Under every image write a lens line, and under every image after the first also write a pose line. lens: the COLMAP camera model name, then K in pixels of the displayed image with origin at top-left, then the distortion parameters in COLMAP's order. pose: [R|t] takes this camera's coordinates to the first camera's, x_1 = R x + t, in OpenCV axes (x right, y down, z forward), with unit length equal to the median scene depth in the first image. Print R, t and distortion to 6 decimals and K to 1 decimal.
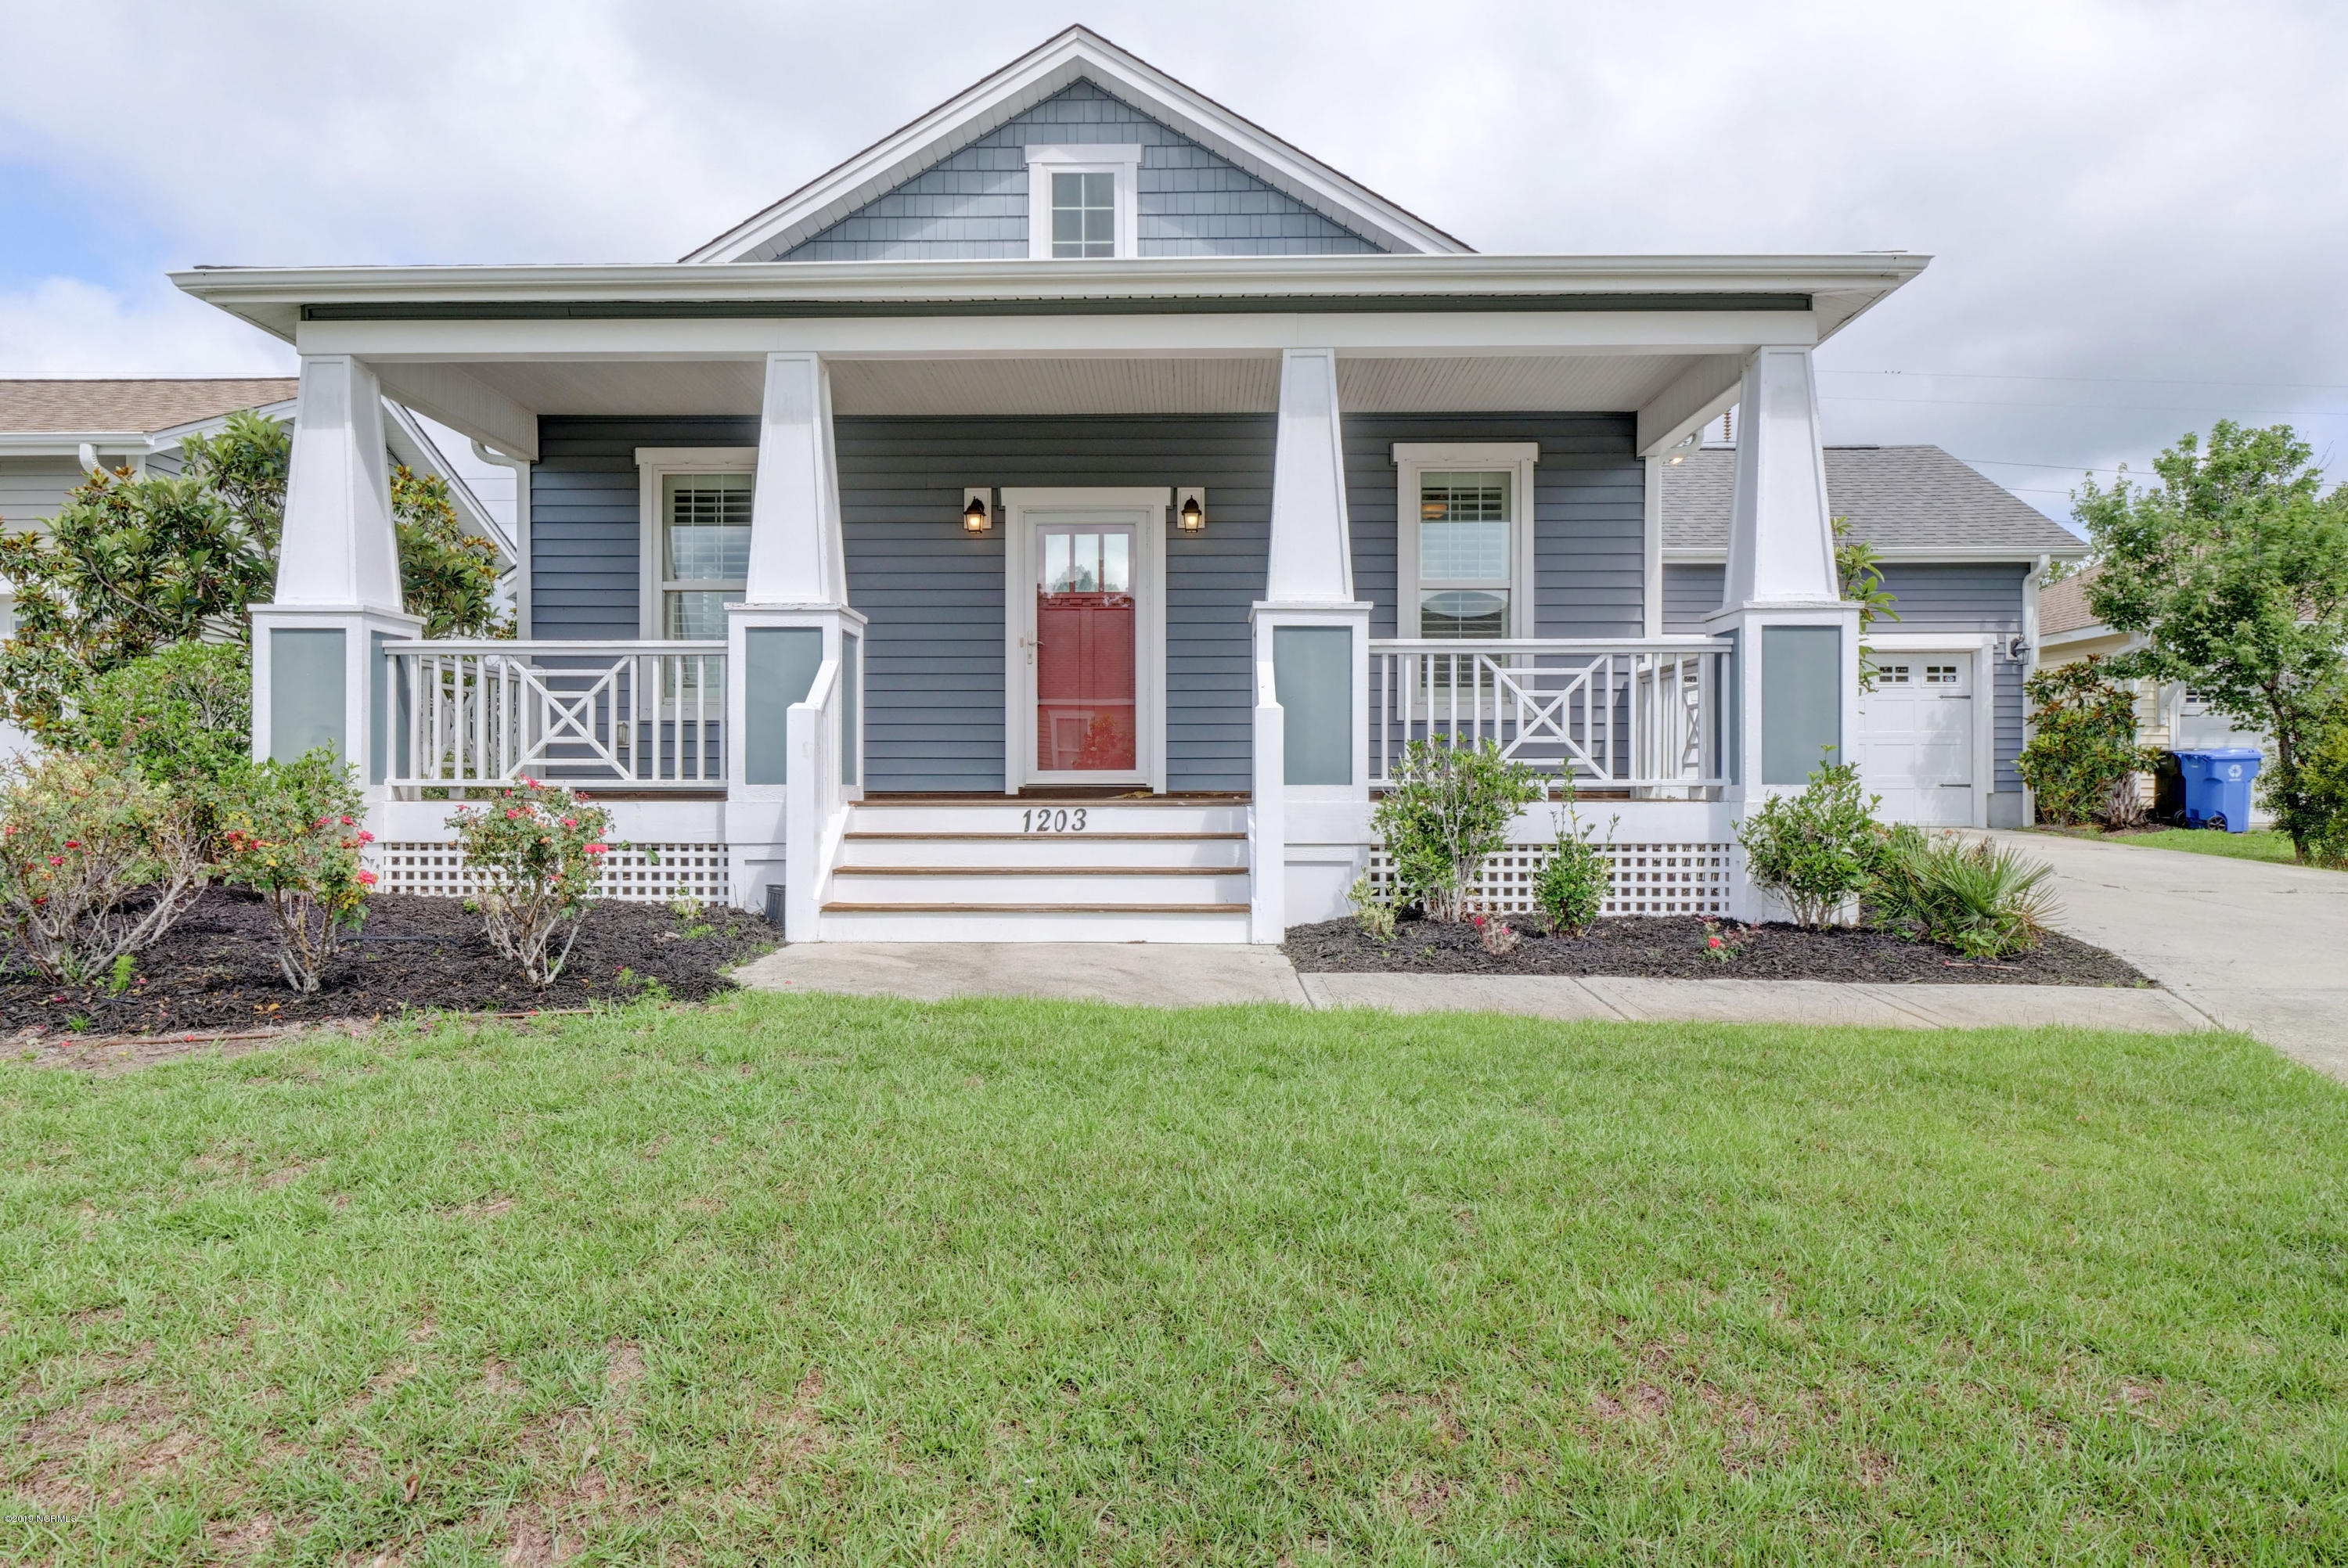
lens RADIAL K [[1497.0, 0, 1170.4], [0, 1497.0, 787.2], [0, 0, 1]] dist [-0.002530, -0.000086]
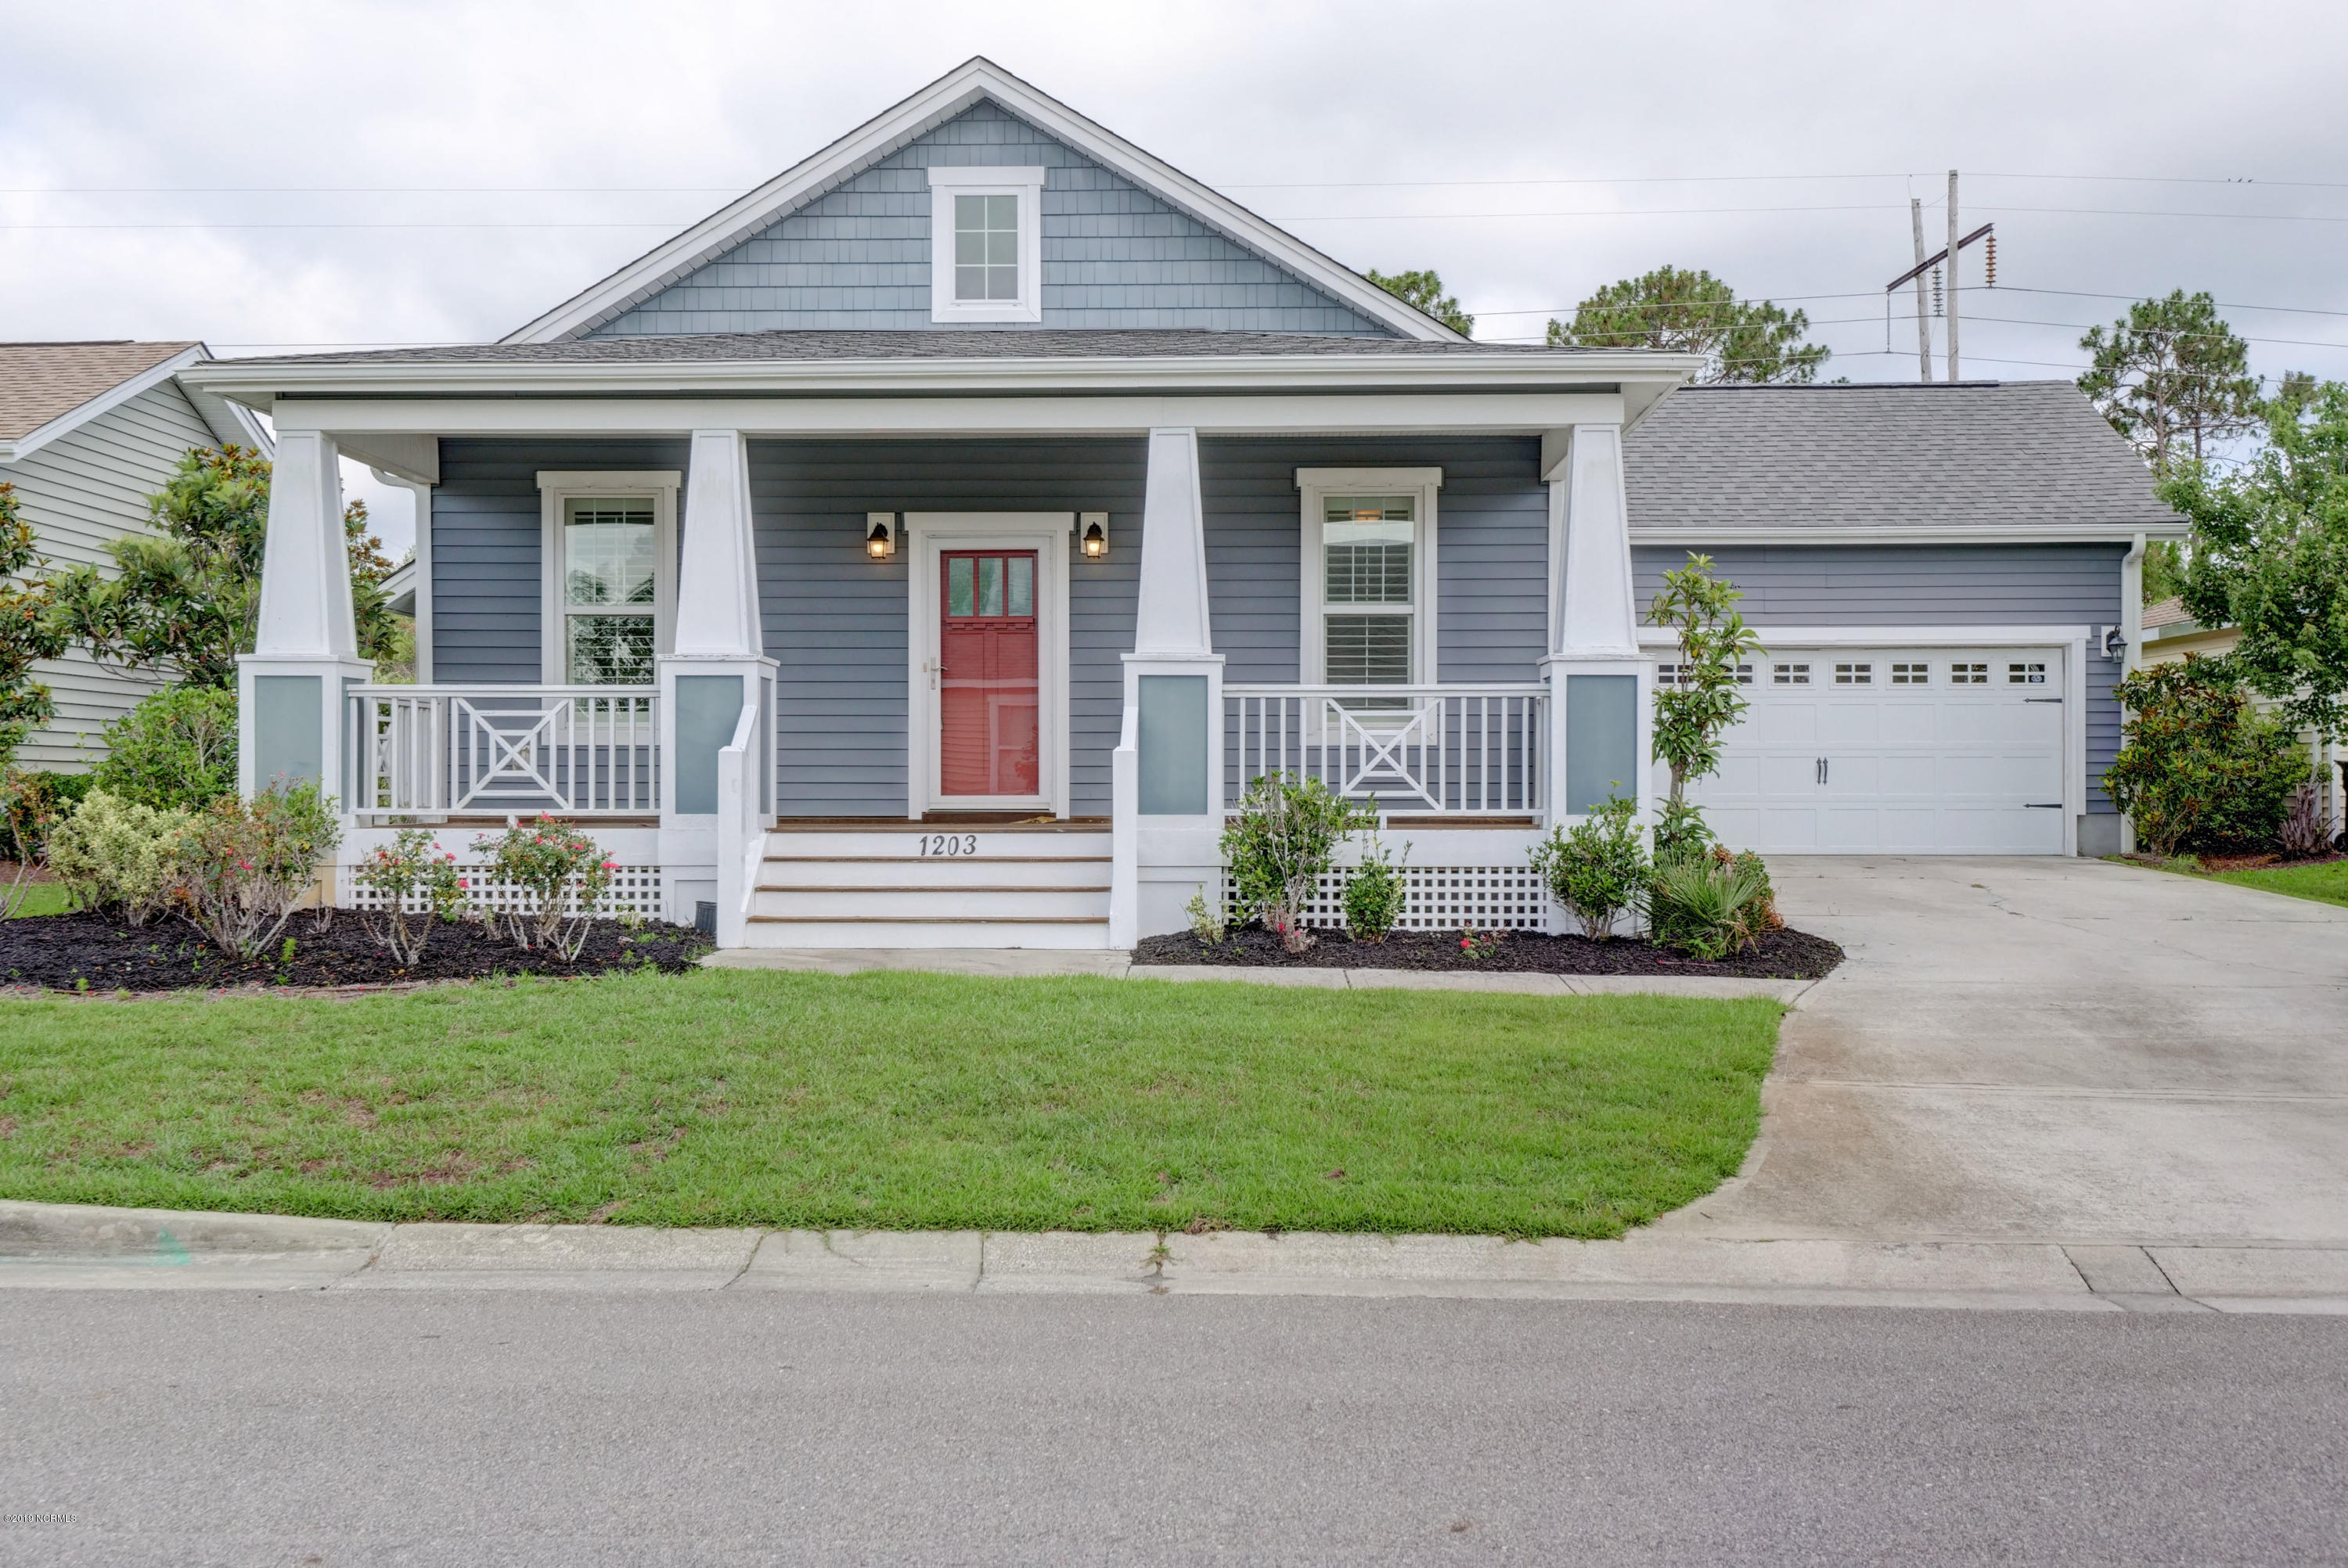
lens RADIAL K [[2510.2, 0, 1171.9], [0, 2510.2, 774.2], [0, 0, 1]] dist [0.089494, 0.000000]
pose [[0.999885, 0.001077, -0.015102, 0.117341], [-0.001165, 0.999983, -0.005794, -0.020364], [0.015096, 0.005811, 0.999869, -0.869900]]
